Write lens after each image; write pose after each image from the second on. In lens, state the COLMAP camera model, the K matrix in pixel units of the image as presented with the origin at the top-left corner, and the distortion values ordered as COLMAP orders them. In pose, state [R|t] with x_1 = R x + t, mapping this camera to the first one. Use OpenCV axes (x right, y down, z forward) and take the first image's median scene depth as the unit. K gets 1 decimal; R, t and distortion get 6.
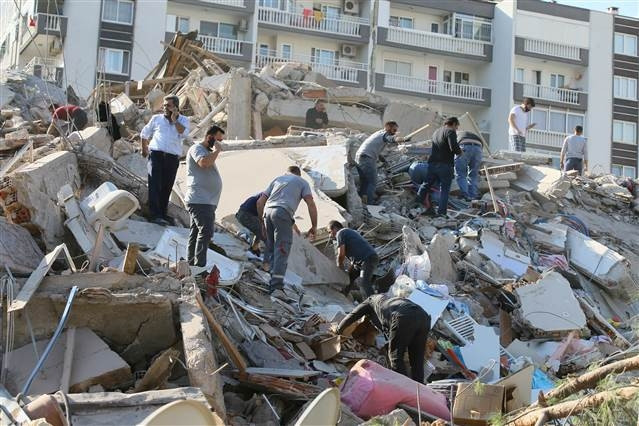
lens RADIAL K [[1524.2, 0, 320.6], [0, 1524.2, 212.6], [0, 0, 1]] dist [-0.214975, 0.000000]
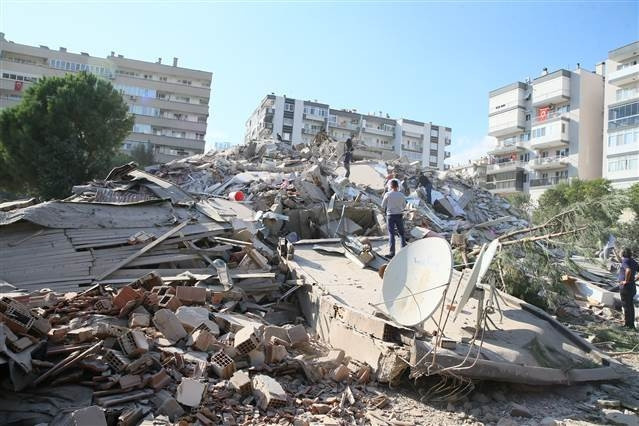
lens RADIAL K [[437.2, 0, 319.3], [0, 437.2, 215.8], [0, 0, 1]] dist [-0.095950, 0.078744]
pose [[0.999421, 0.014920, -0.030572, -0.067133], [-0.012408, 0.996656, 0.080763, -0.003021], [0.031675, -0.080337, 0.996264, -0.006036]]
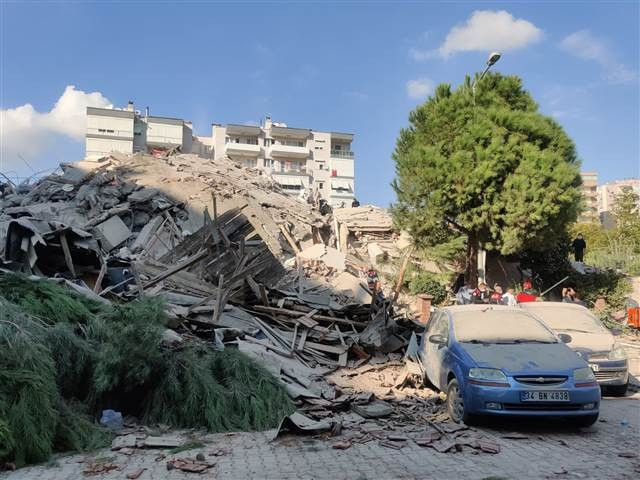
lens RADIAL K [[522.2, 0, 314.6], [0, 522.2, 244.2], [0, 0, 1]] dist [0.022357, -0.005682]
pose [[0.152983, 0.062349, 0.986260, -0.984133], [-0.129768, 0.990633, -0.042497, 0.056639], [-0.979672, -0.121484, 0.159641, 0.681230]]
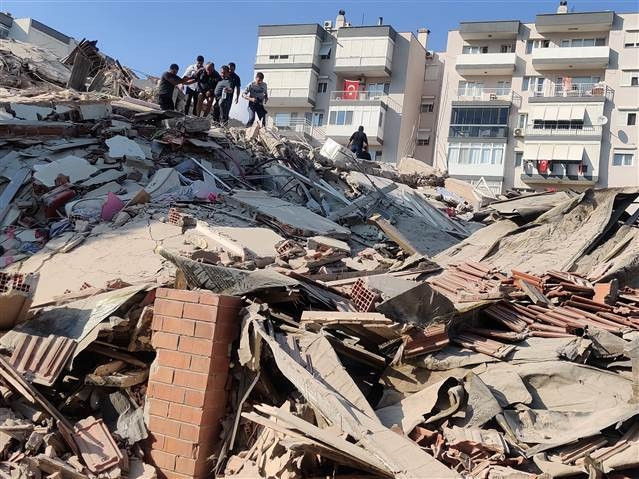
lens RADIAL K [[805.9, 0, 334.9], [0, 805.9, 253.0], [0, 0, 1]] dist [0.036659, 0.000000]
pose [[0.748345, 0.088901, 0.657325, -0.470038], [-0.167848, 0.984106, 0.057993, 0.007107], [-0.641721, -0.153730, 0.751373, 0.188116]]
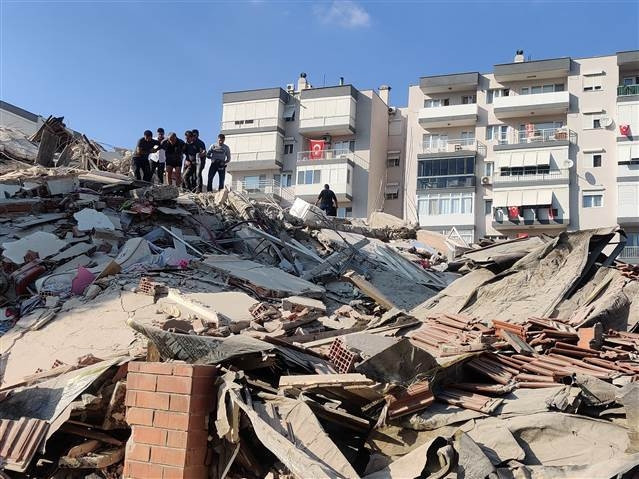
lens RADIAL K [[805.9, 0, 306.7], [0, 805.9, 253.3], [0, 0, 1]] dist [0.036659, 0.000000]
pose [[0.756206, 0.089413, 0.648195, -0.467269], [-0.106194, 0.994257, -0.013260, 0.006834], [-0.645658, -0.058807, 0.761359, 0.190921]]
